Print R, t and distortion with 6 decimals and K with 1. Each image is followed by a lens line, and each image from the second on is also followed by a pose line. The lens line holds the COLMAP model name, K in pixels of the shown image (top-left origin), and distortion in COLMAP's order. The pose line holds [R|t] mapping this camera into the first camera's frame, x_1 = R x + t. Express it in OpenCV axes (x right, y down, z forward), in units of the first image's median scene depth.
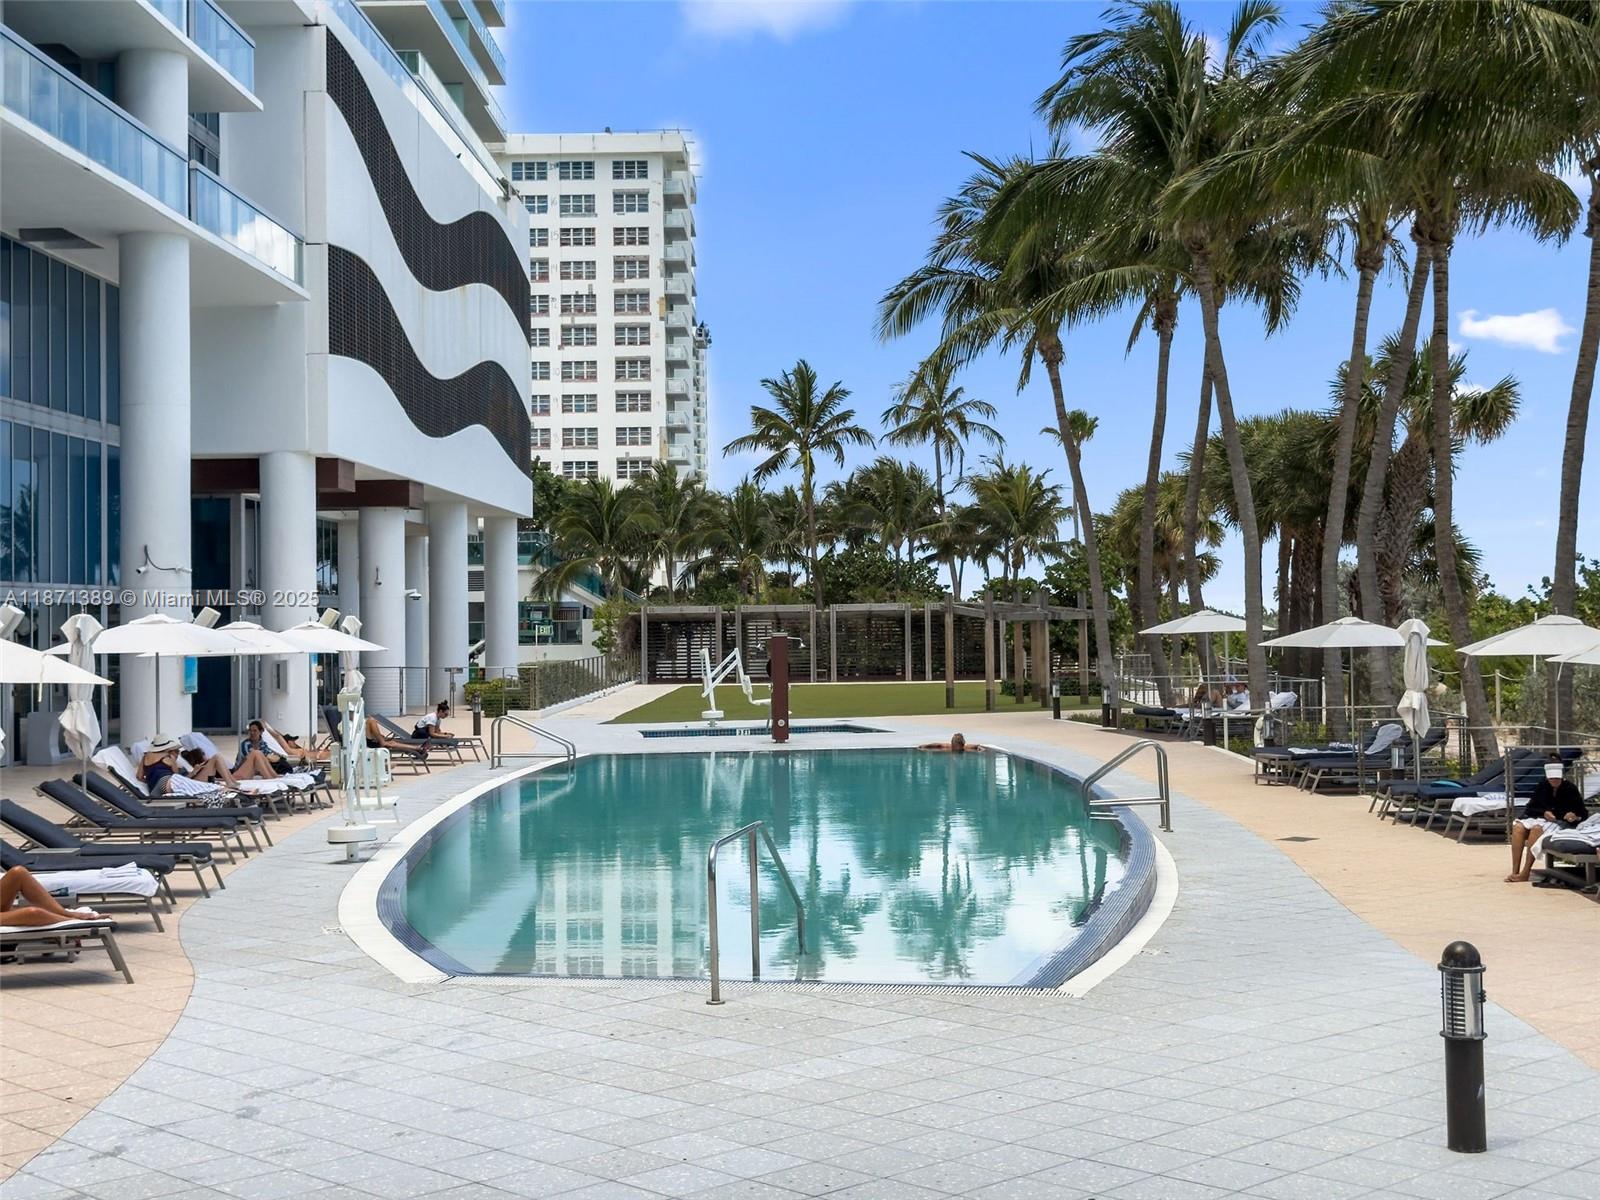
lens RADIAL K [[2241.1, 0, 800.0], [0, 2241.1, 600.0], [0, 0, 1]] dist [-0.000913, -0.000227]
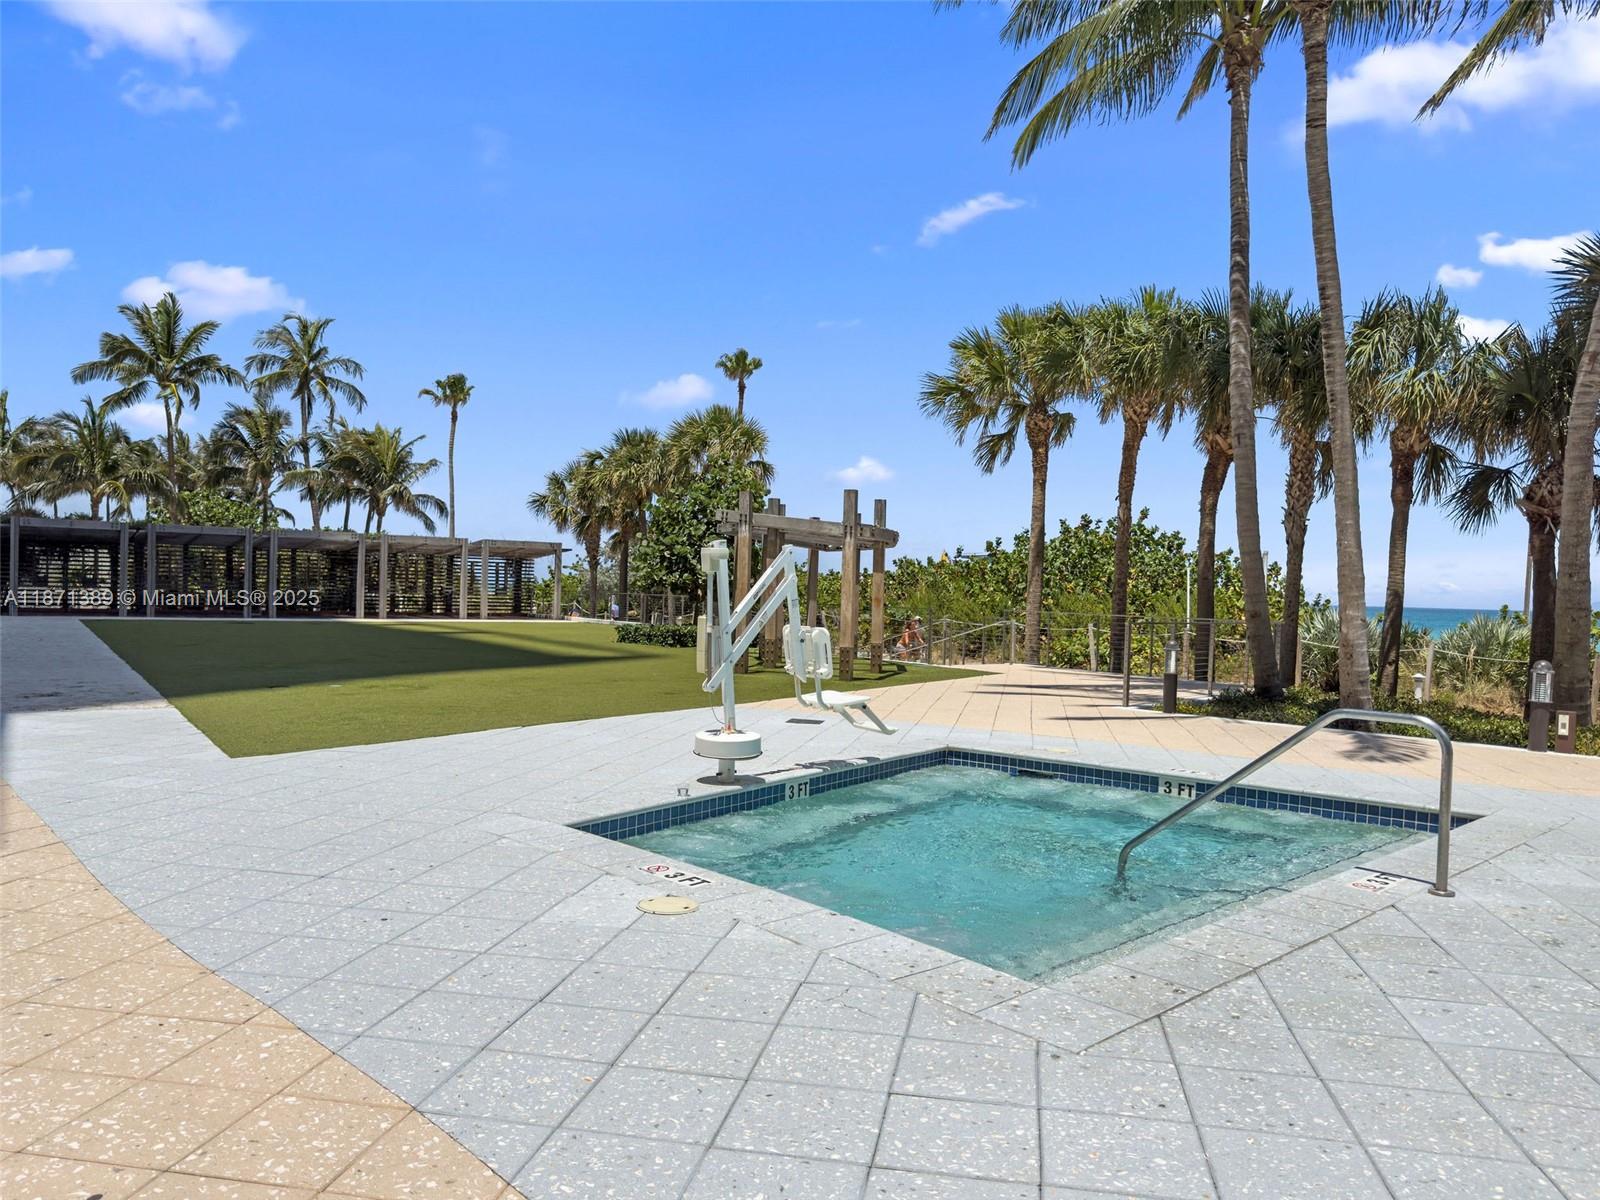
lens RADIAL K [[1150.8, 0, 800.0], [0, 1150.8, 600.0], [0, 0, 1]] dist [0.002387, 0.006036]
pose [[0.815981, 0.023137, 0.577615, -0.063281], [-0.038475, 0.999157, 0.014330, 0.012746], [-0.576796, -0.033917, 0.816184, 0.401531]]
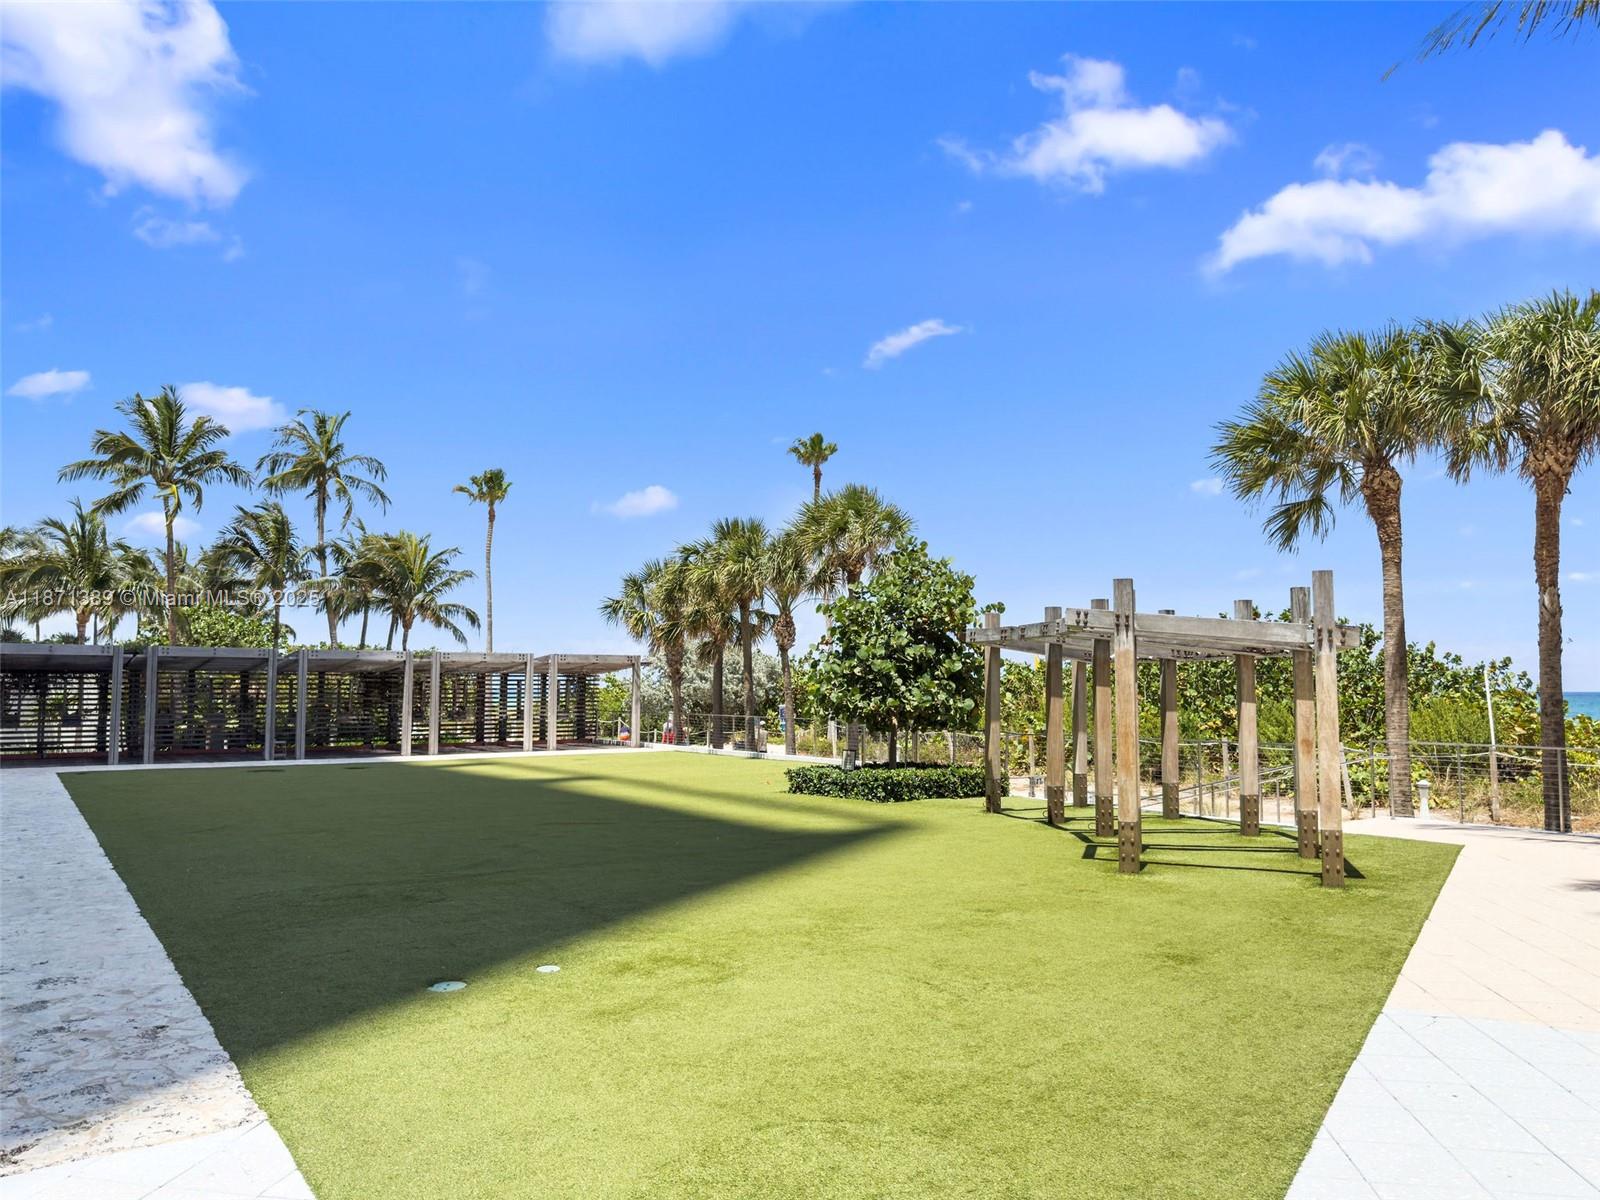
lens RADIAL K [[1179.9, 0, 800.0], [0, 1179.9, 600.0], [0, 0, 1]] dist [0.084836, -0.112244]
pose [[0.821733, 0.054859, 0.567227, -0.059159], [-0.015563, 0.997145, -0.073891, 0.010544], [-0.569661, 0.051891, 0.820240, 0.461732]]
